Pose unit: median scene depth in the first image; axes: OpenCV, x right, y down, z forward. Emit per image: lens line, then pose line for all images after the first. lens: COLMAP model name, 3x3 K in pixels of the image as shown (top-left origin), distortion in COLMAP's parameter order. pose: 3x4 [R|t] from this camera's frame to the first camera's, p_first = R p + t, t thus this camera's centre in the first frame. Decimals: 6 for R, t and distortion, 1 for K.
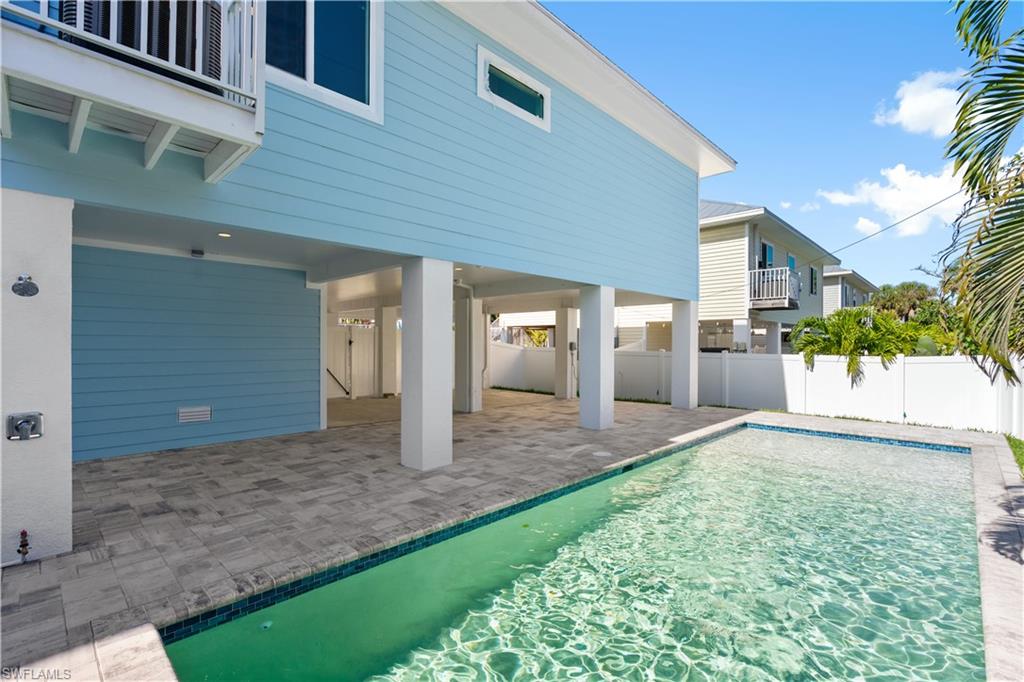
lens RADIAL K [[470.3, 0, 515.2], [0, 470.3, 343.3], [0, 0, 1]] dist [-0.001431, 0.000365]
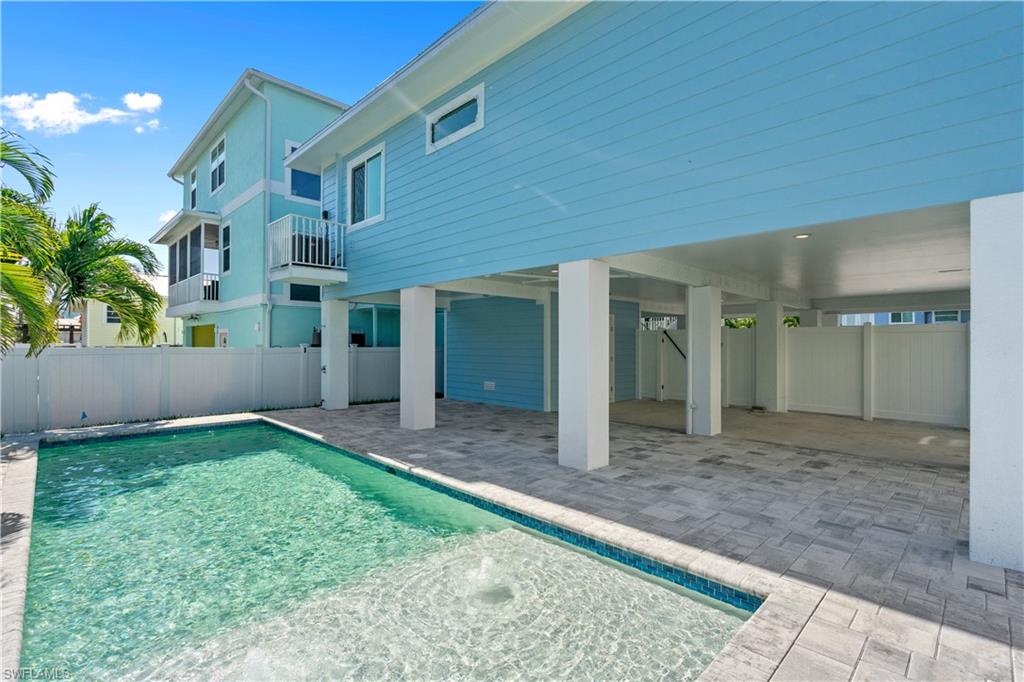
lens RADIAL K [[470.3, 0, 515.2], [0, 470.3, 343.3], [0, 0, 1]] dist [-0.001431, 0.000365]
pose [[-0.004091, -0.009666, -0.999945, 1.053522], [0.005149, 0.999940, -0.009687, 0.009333], [0.999978, -0.005188, -0.004041, 1.077267]]
